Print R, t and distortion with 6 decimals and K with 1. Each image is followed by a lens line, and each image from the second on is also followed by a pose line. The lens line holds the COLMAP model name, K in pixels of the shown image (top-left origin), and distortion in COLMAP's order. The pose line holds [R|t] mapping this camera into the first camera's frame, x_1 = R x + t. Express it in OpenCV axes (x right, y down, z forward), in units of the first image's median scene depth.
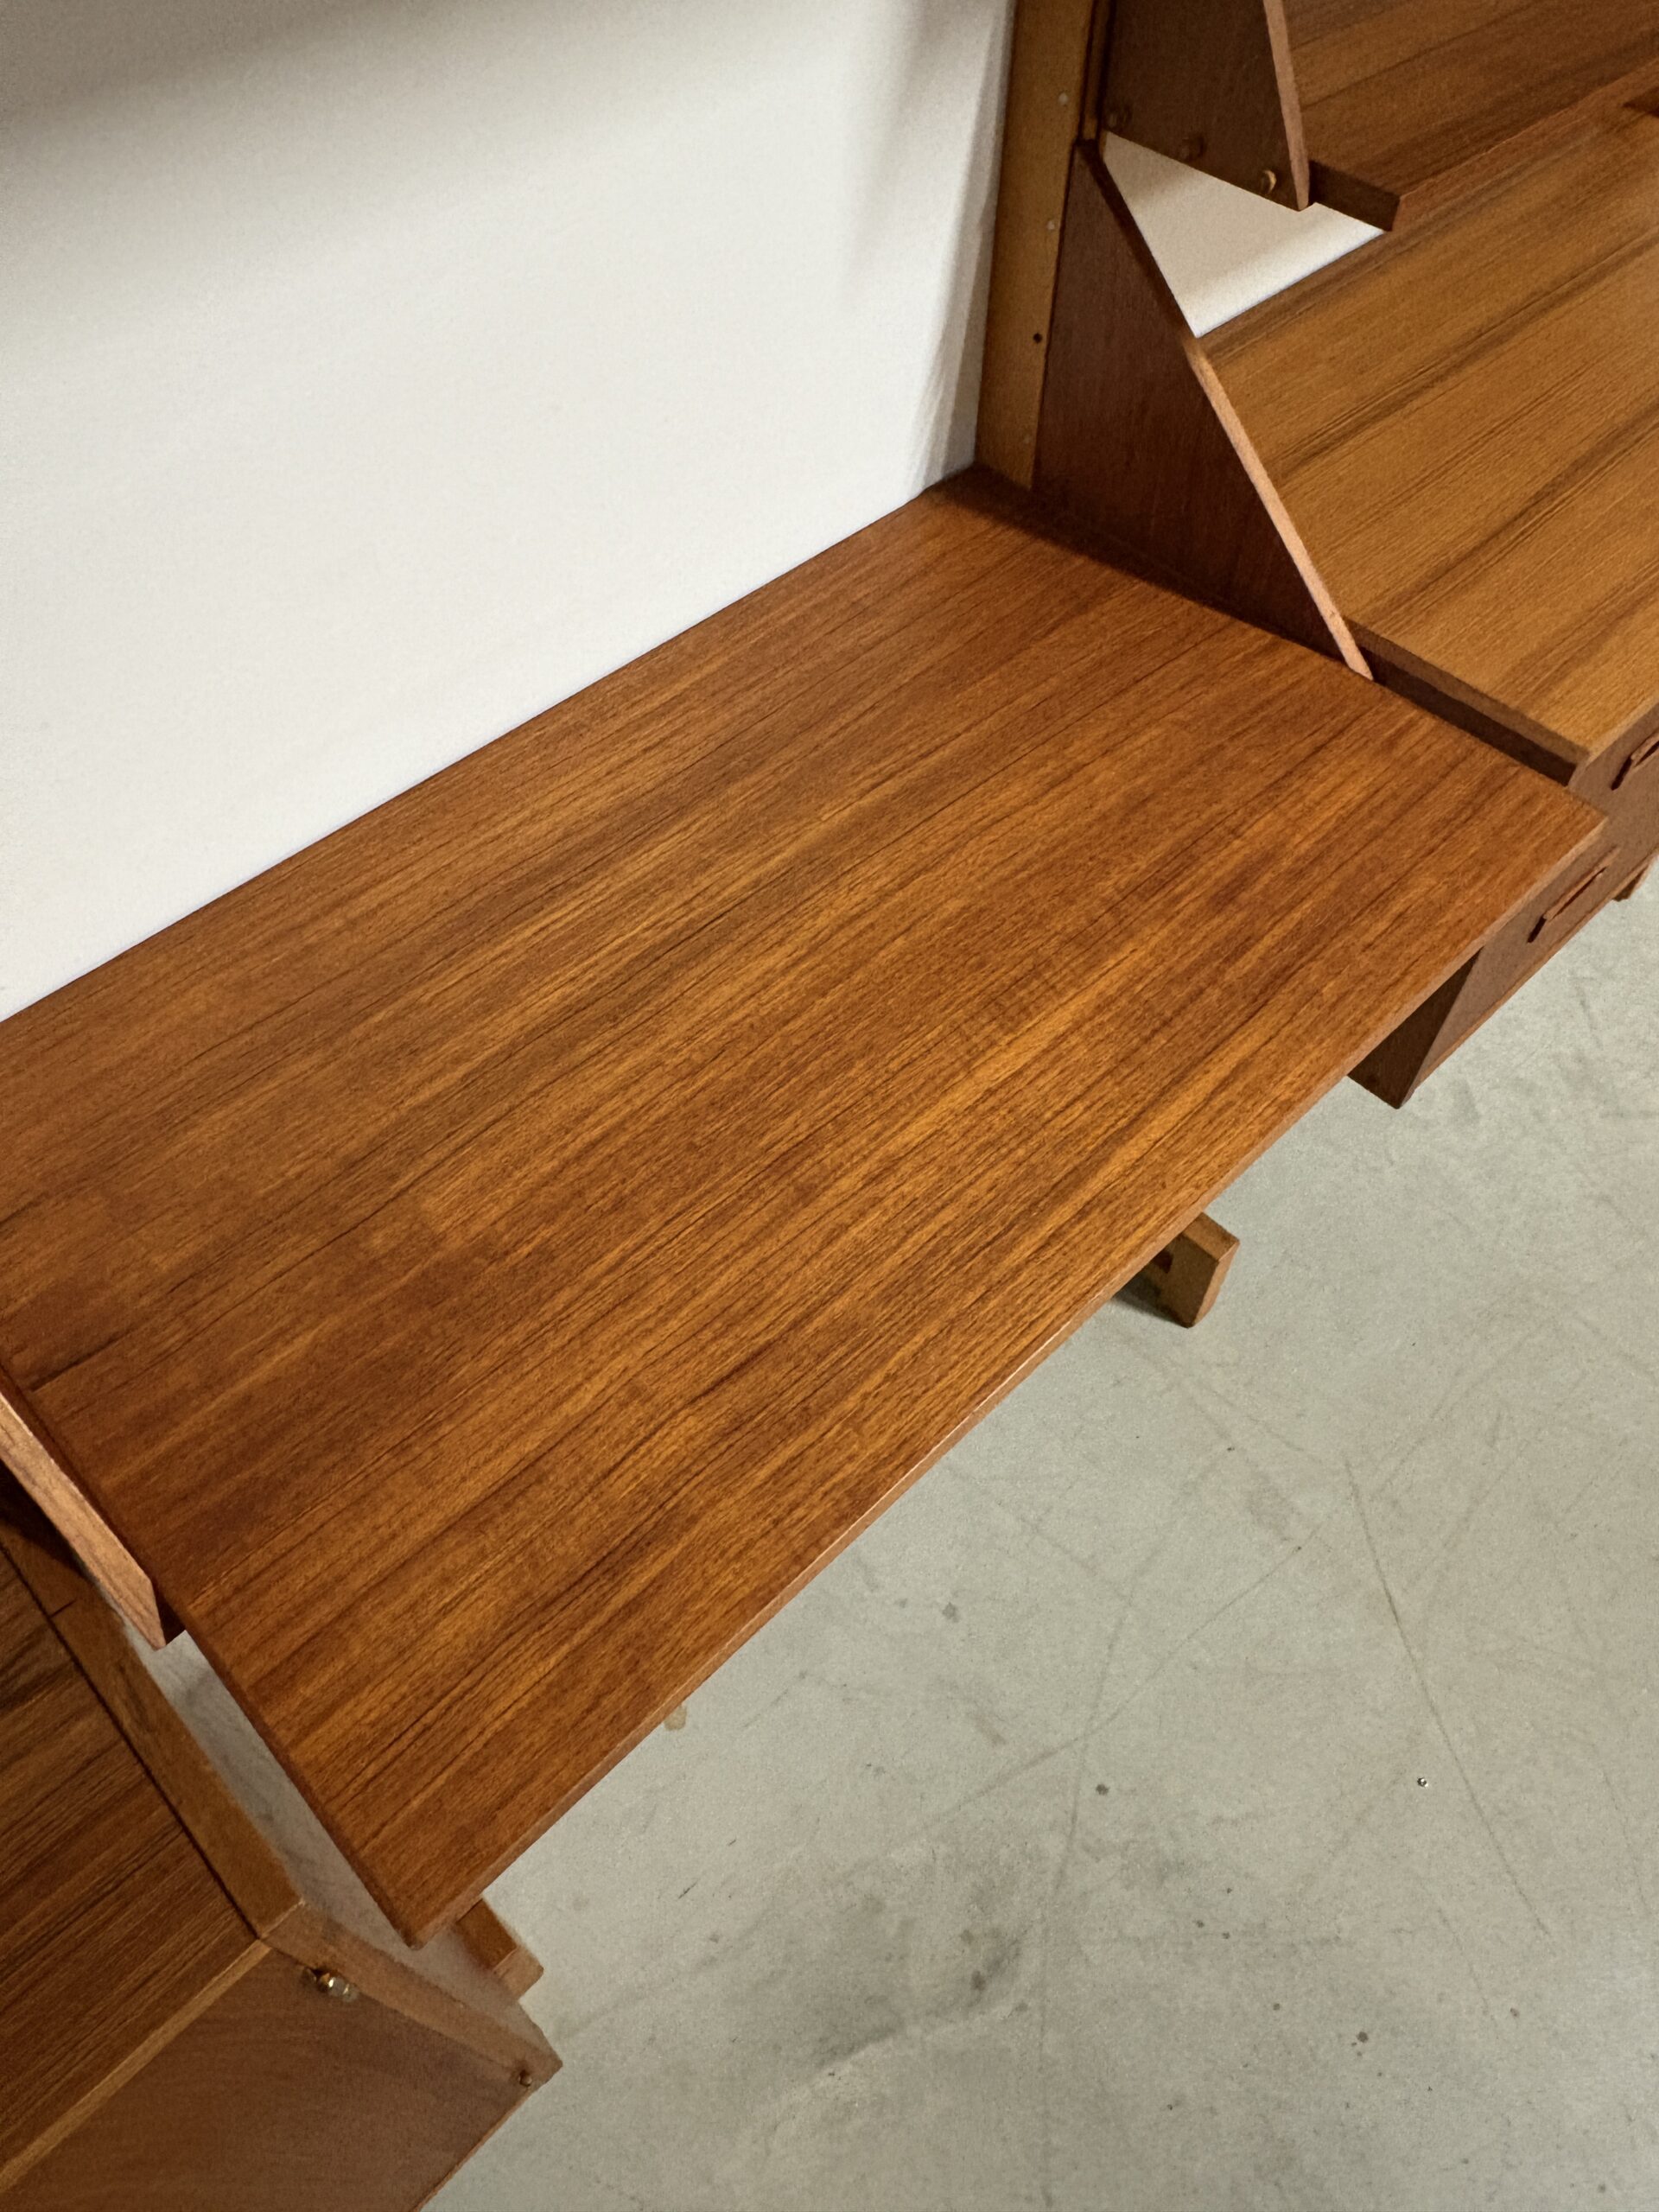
lens RADIAL K [[1551.9, 0, 821.7], [0, 1551.9, 1089.1], [0, 0, 1]] dist [-0.000522, 0.002071]
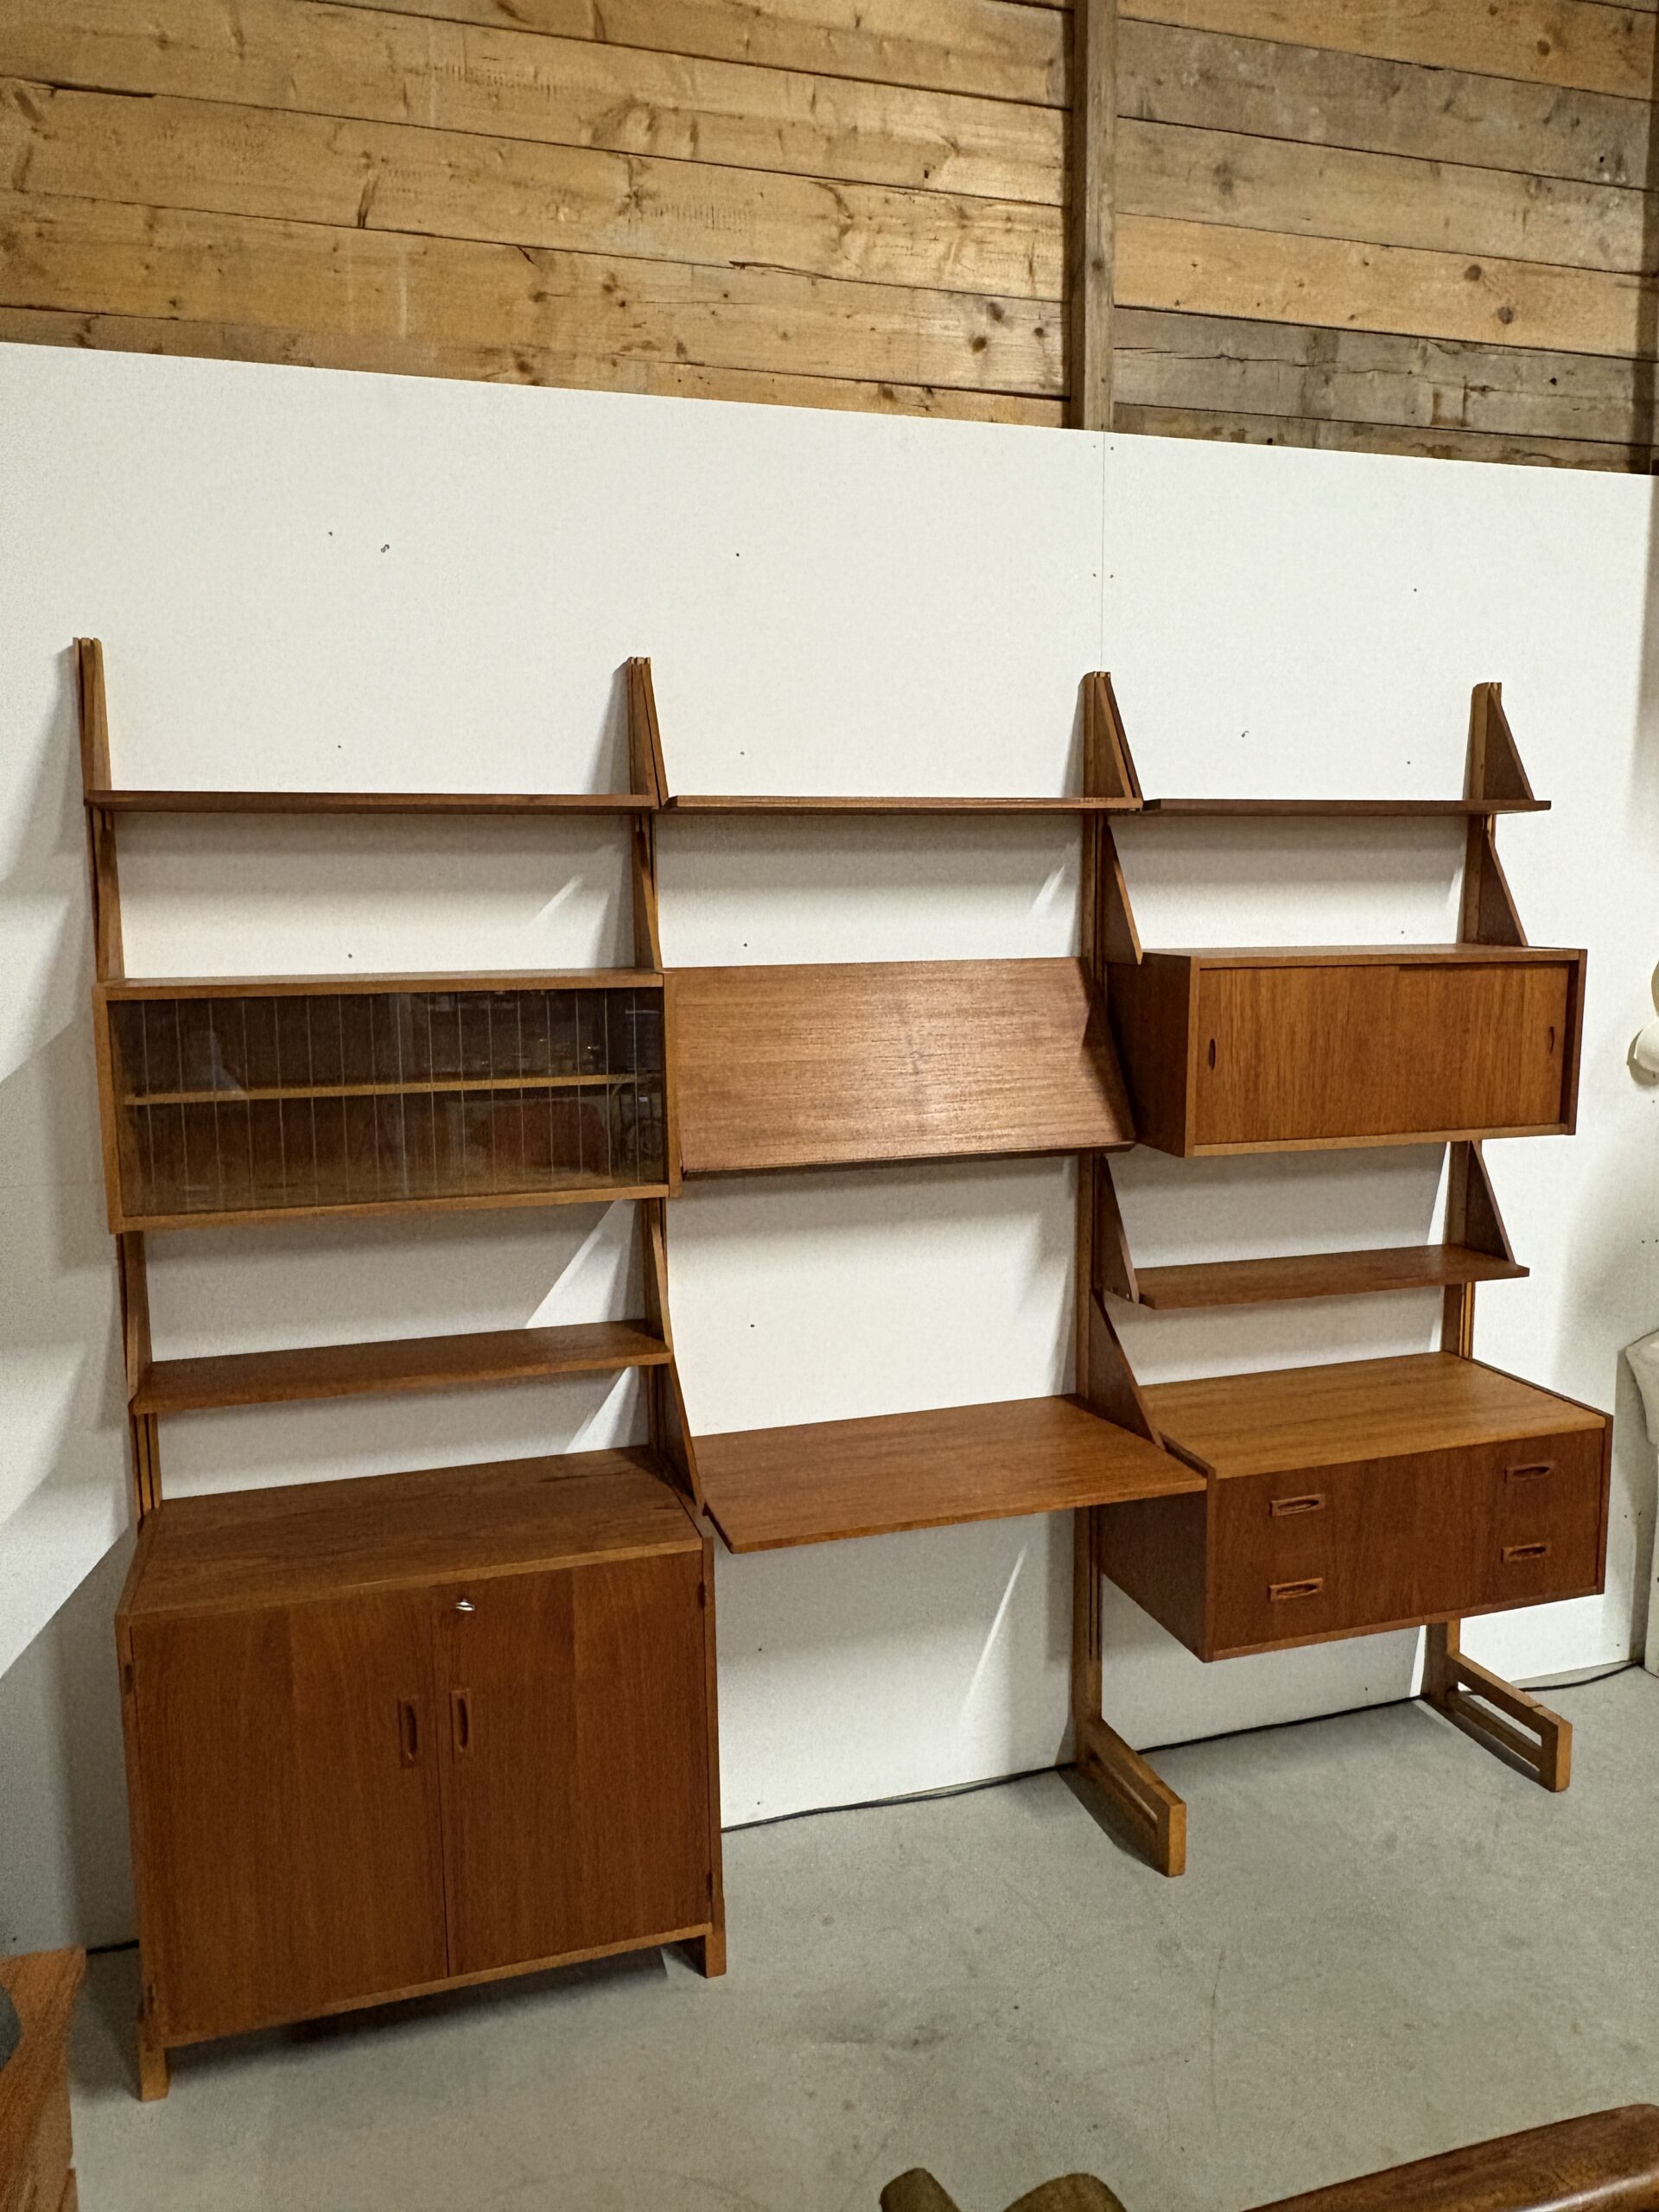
lens RADIAL K [[1551.9, 0, 823.8], [0, 1551.9, 1099.8], [0, 0, 1]] dist [-0.000522, 0.002071]
pose [[0.894084, 0.047546, -0.445368, 1.044814], [-0.354024, 0.684134, -0.637673, 1.350863], [0.274373, 0.727805, 0.628506, -1.453604]]
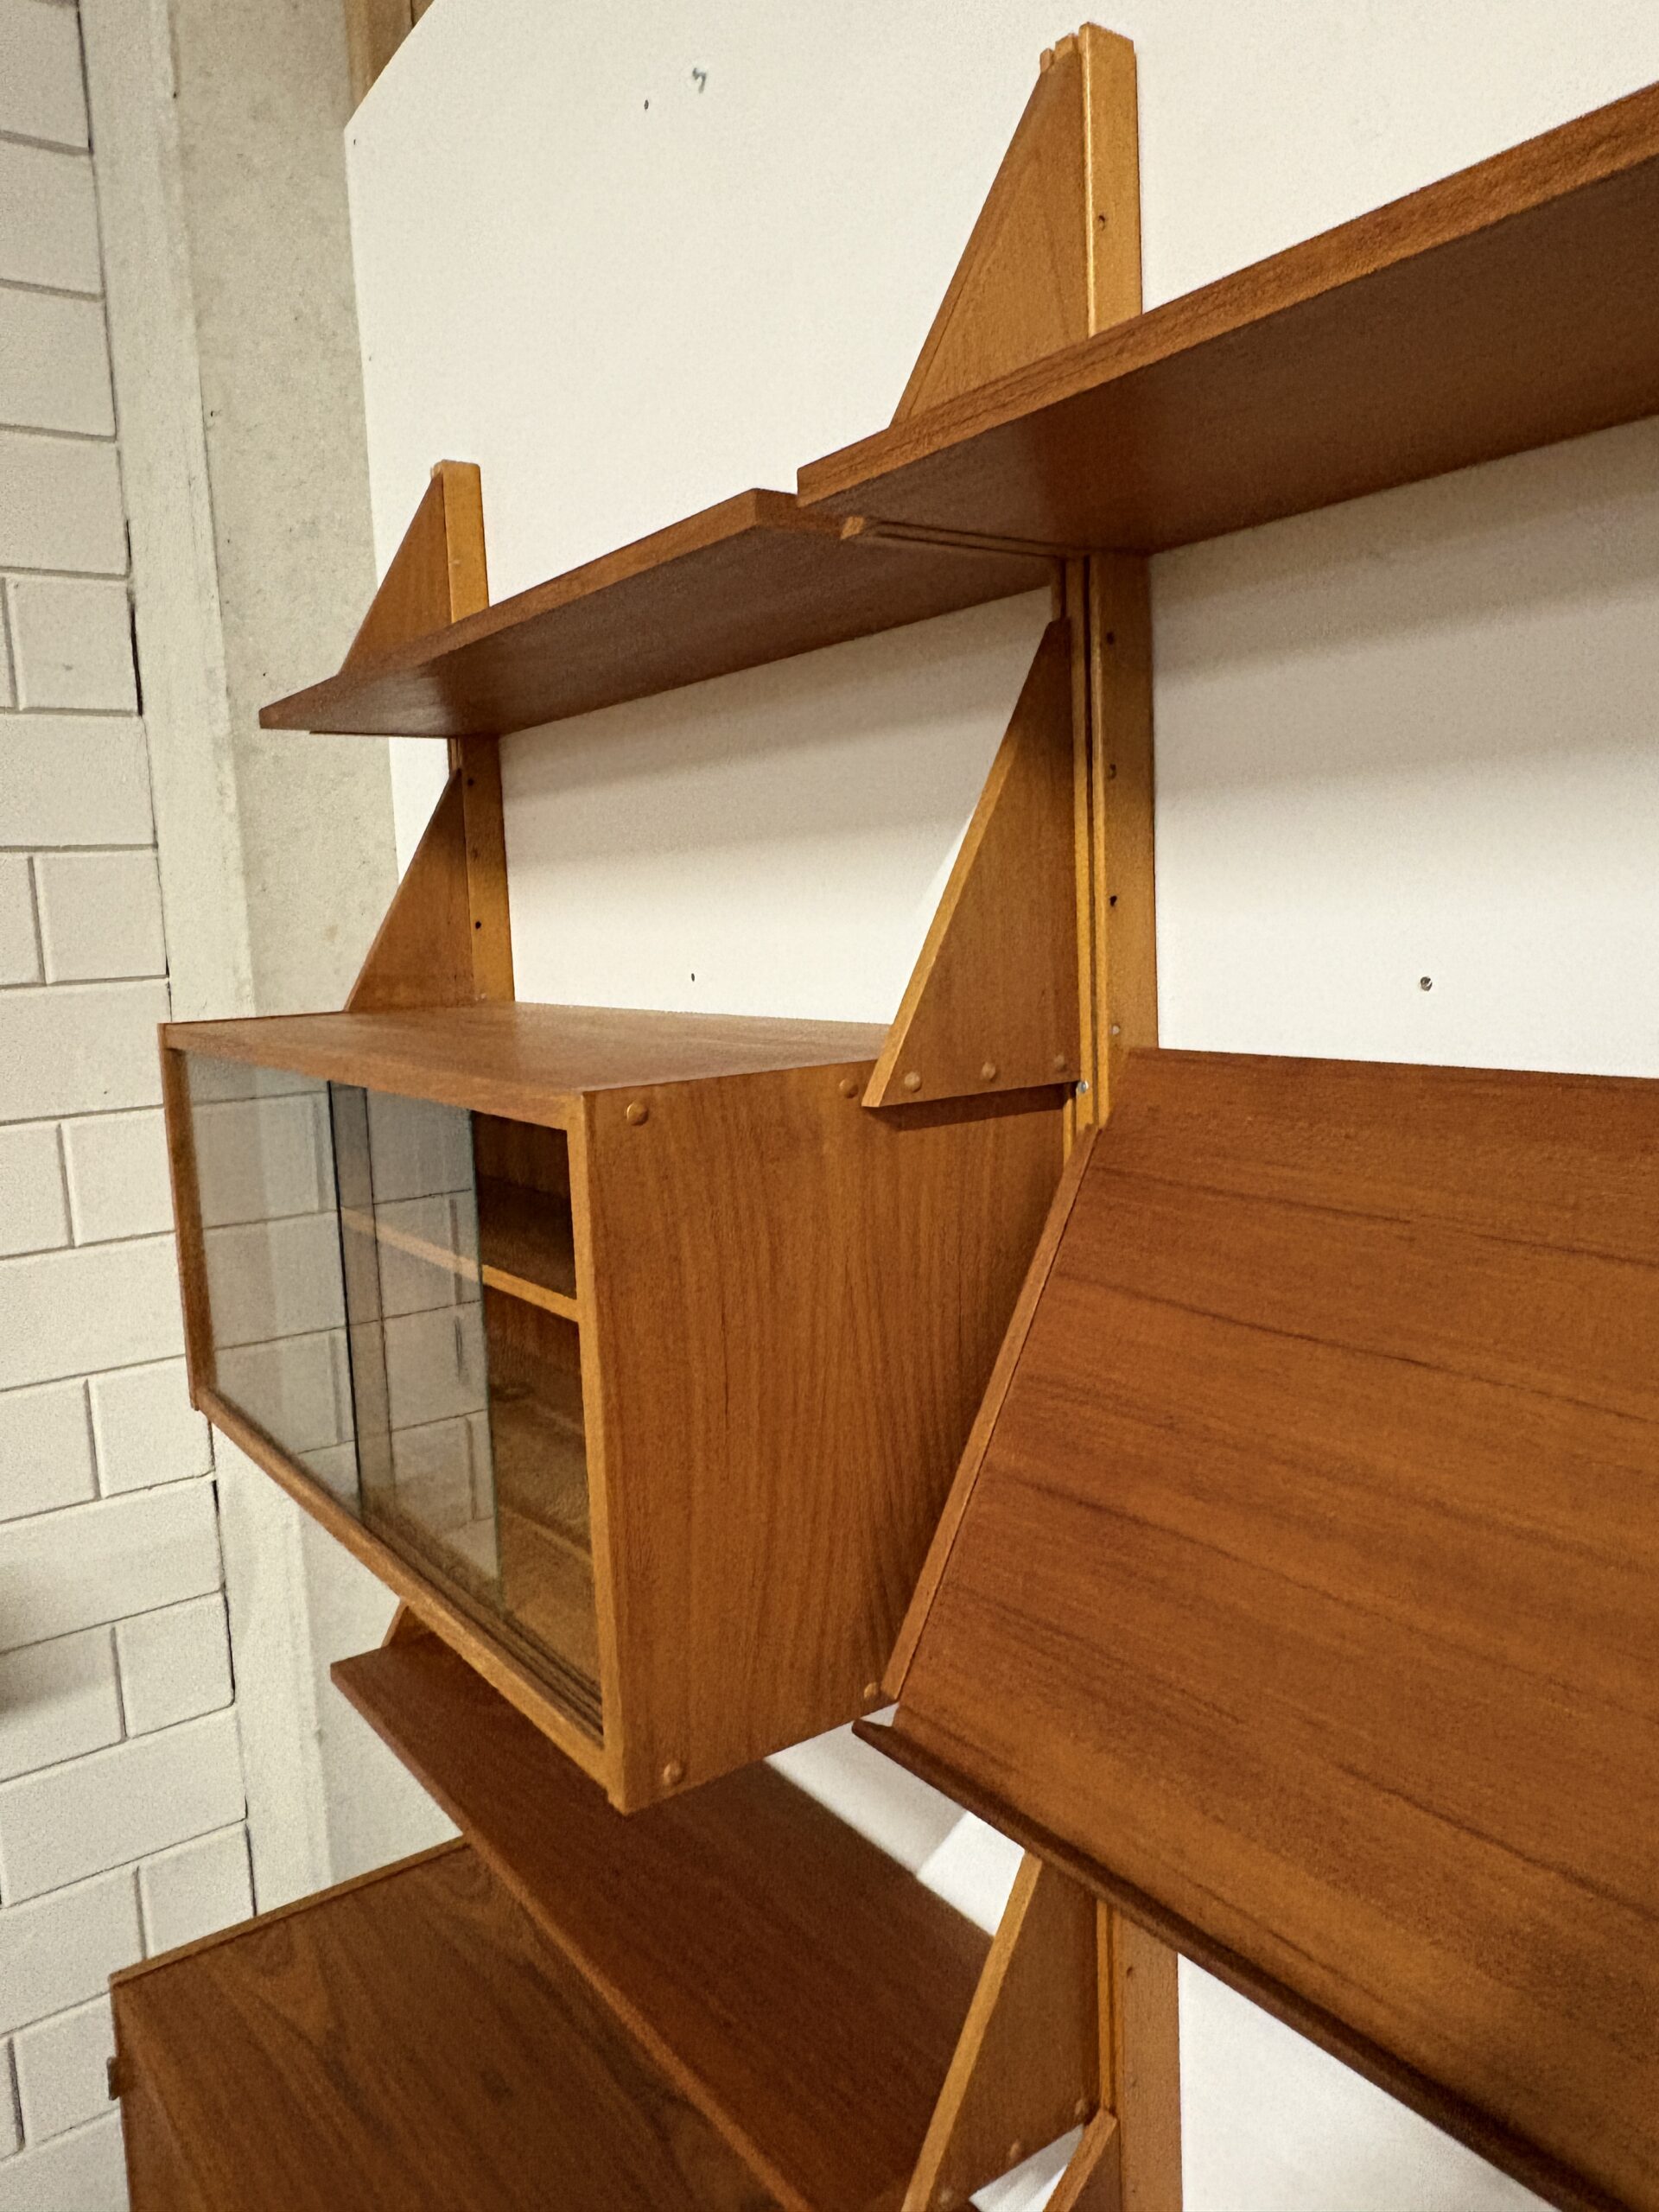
lens RADIAL K [[1551.9, 0, 813.5], [0, 1551.9, 1098.3], [0, 0, 1]] dist [-0.000522, 0.002071]
pose [[-0.142440, 0.125364, -0.981832, 0.418492], [-0.773047, 0.605399, 0.189450, -0.508282], [0.618150, 0.785988, 0.010679, -0.042499]]
